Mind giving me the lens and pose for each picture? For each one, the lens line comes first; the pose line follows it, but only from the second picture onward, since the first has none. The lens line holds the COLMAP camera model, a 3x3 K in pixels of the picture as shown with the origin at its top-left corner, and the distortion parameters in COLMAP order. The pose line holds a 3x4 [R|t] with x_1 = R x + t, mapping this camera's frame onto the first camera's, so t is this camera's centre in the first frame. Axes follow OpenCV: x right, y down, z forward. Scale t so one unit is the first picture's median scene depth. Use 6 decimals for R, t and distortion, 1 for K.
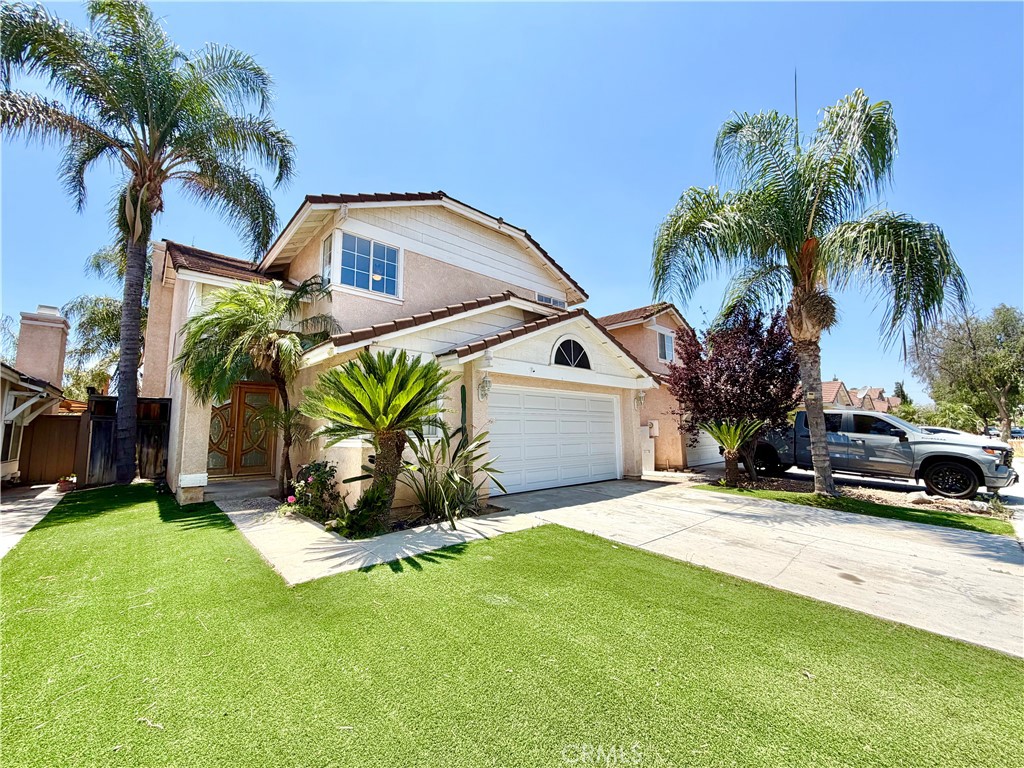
lens RADIAL K [[409.1, 0, 509.1], [0, 409.1, 389.6], [0, 0, 1]] dist [0.001252, 0.000380]
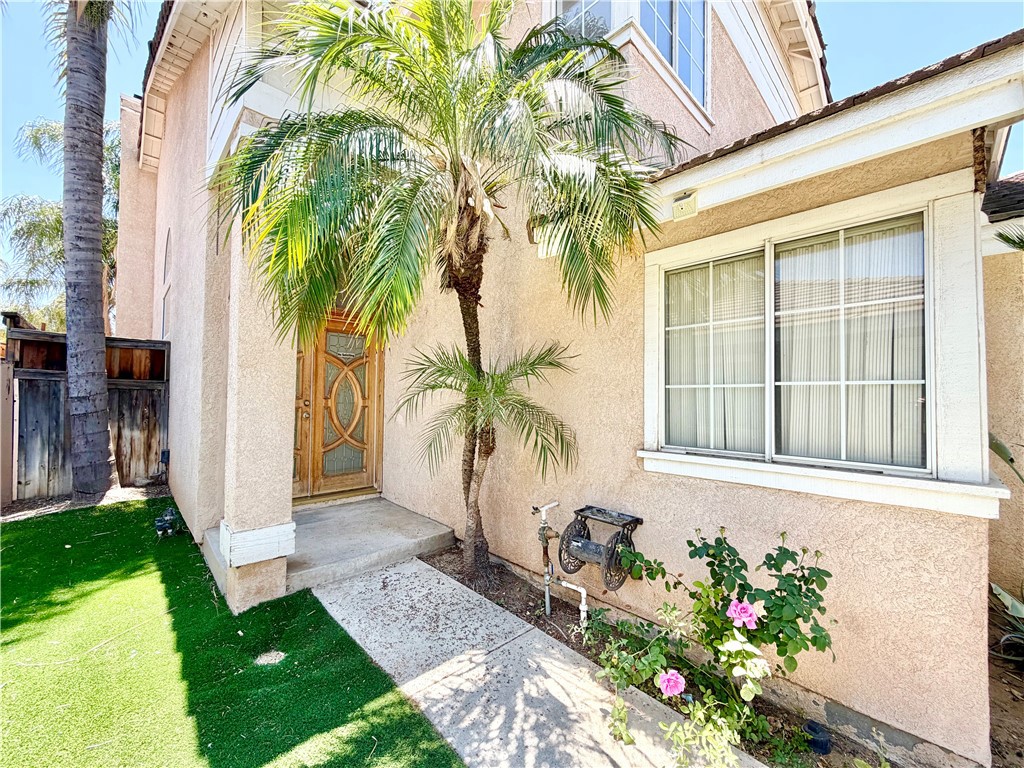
lens RADIAL K [[409.1, 0, 510.9], [0, 409.1, 386.9], [0, 0, 1]] dist [0.001252, 0.000380]
pose [[0.999221, 0.021632, 0.033002, -0.414322], [-0.024391, 0.996029, 0.085626, 0.026610], [-0.031019, -0.086364, 0.995781, 0.466336]]
